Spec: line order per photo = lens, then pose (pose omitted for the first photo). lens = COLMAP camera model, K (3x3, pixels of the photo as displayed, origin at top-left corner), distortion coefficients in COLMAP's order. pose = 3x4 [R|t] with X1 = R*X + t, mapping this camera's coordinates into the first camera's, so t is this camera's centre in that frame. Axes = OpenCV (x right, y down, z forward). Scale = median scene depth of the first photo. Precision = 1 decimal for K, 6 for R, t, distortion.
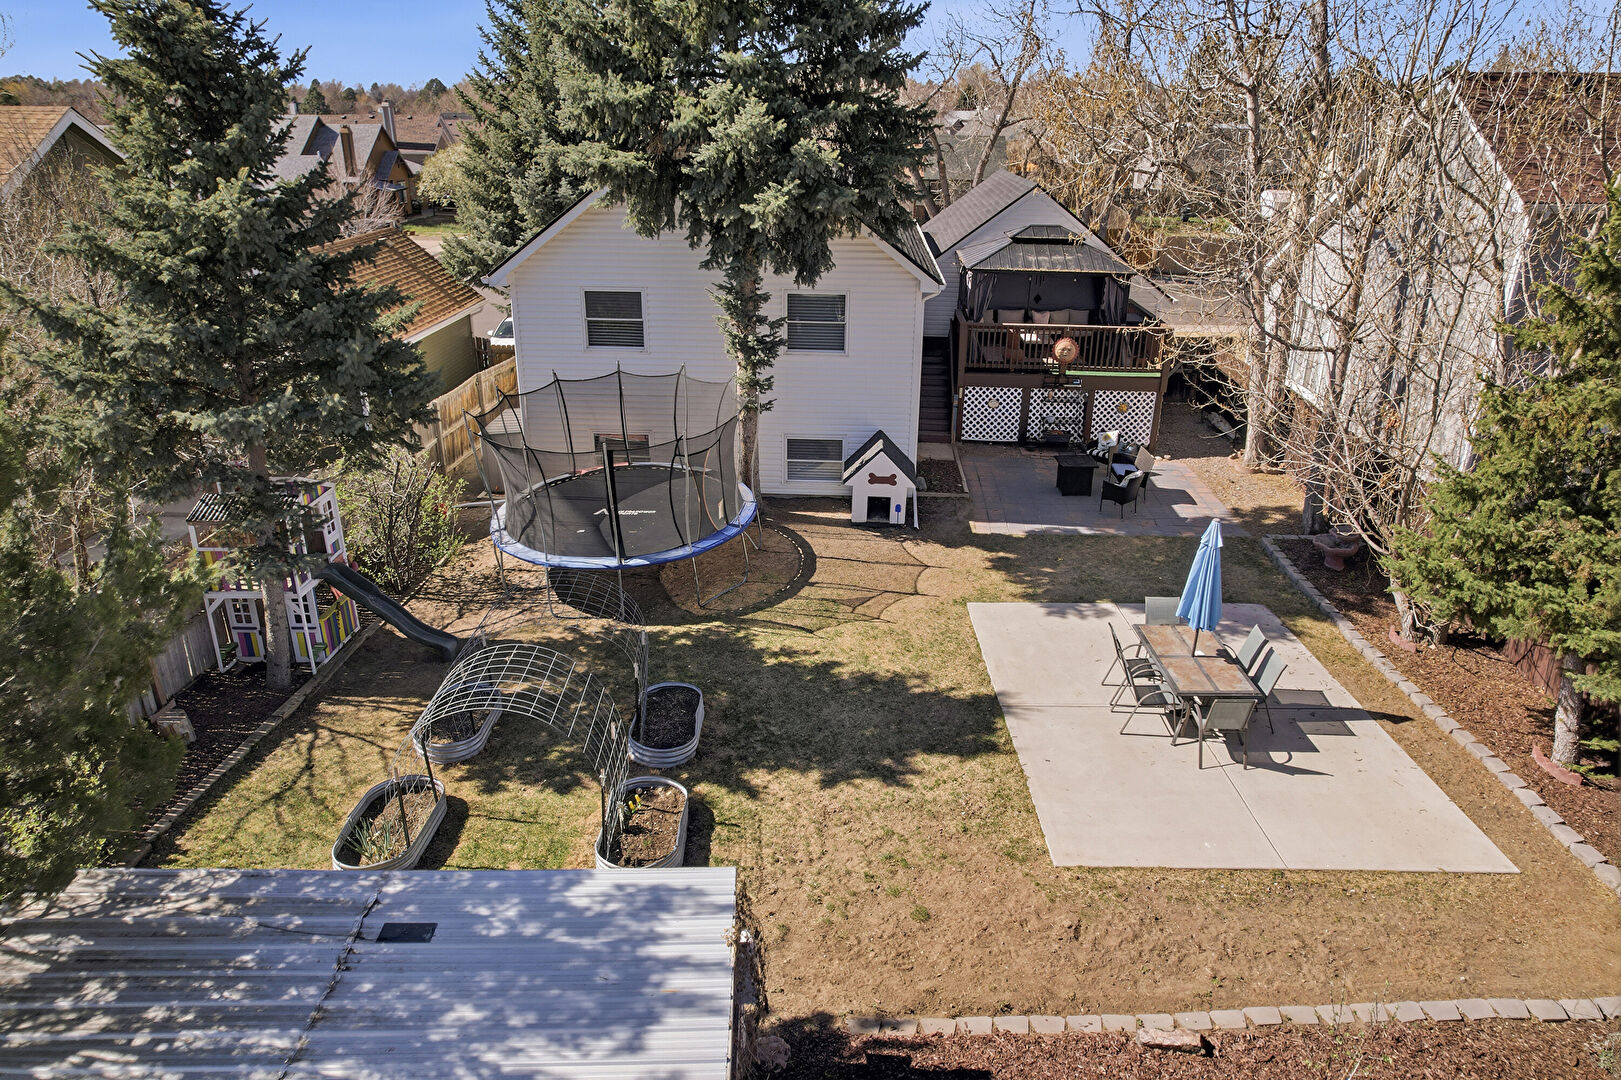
lens RADIAL K [[1049.4, 0, 810.5], [0, 1049.4, 540.0], [0, 0, 1]] dist [-0.071492, 0.064263]
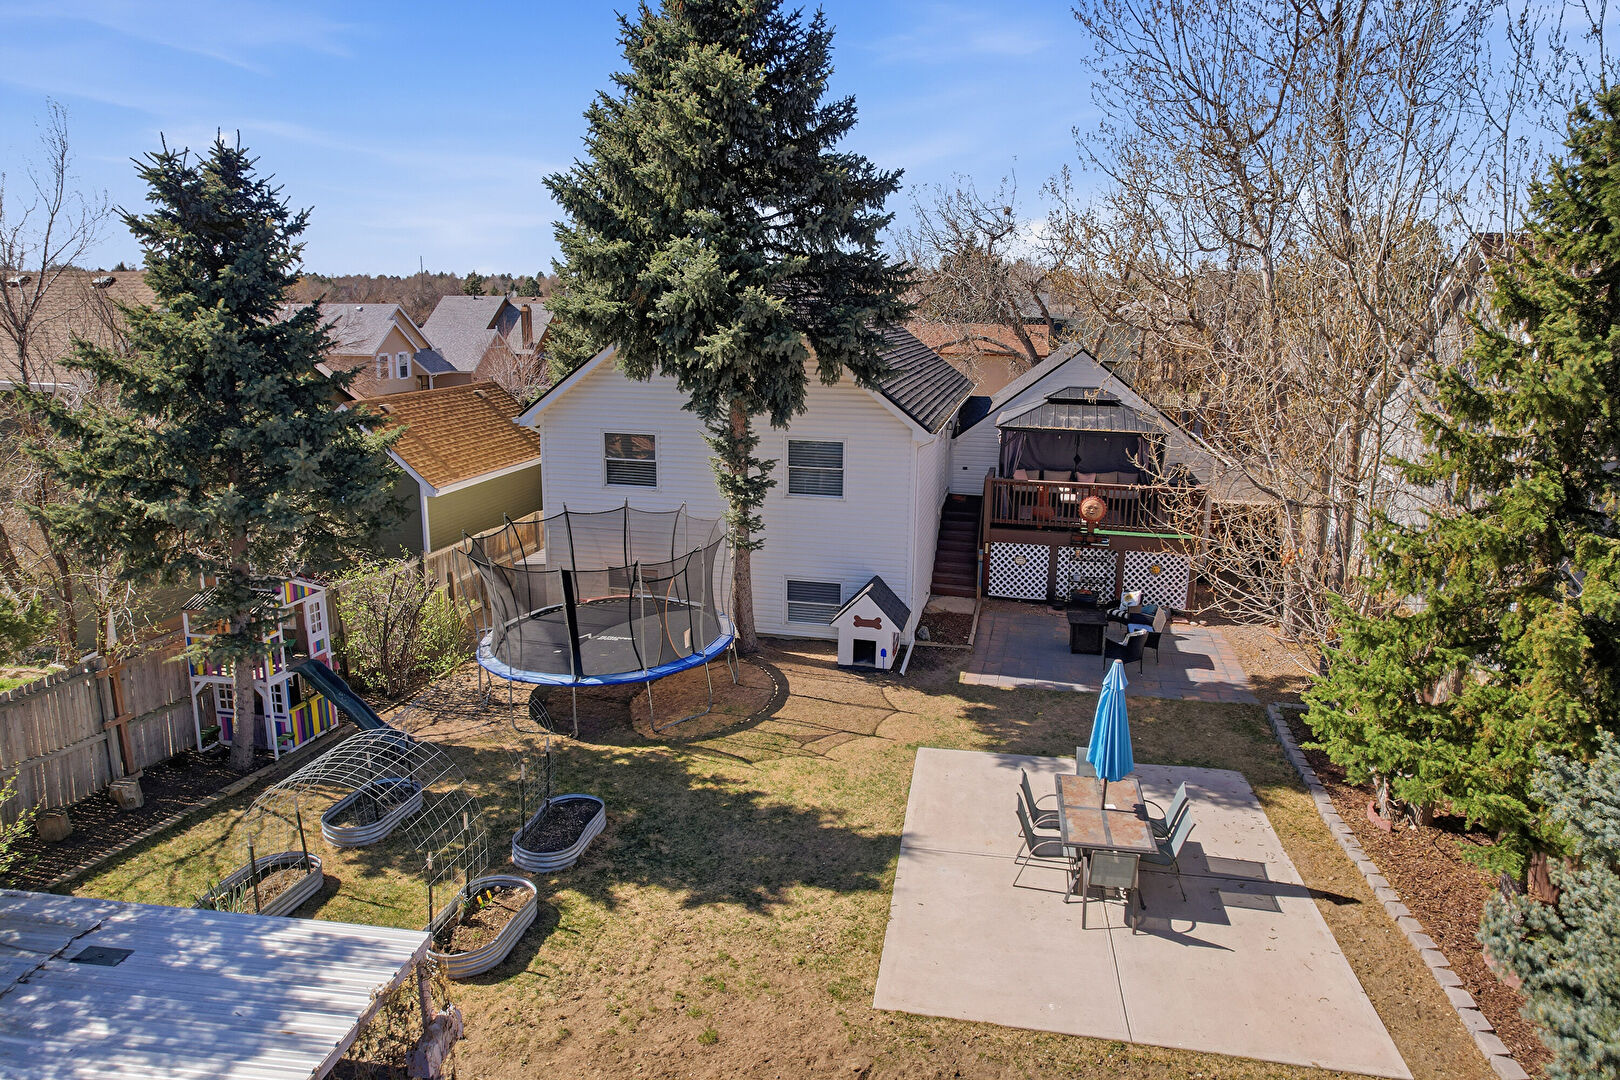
lens RADIAL K [[1048.8, 0, 810.0], [0, 1048.8, 540.0], [0, 0, 1]] dist [-0.071492, 0.064263]
pose [[0.984440, 0.040168, -0.171070, 0.218244], [-0.068487, 0.984245, -0.163005, 0.037403], [0.161827, 0.172185, 0.971681, 0.008439]]
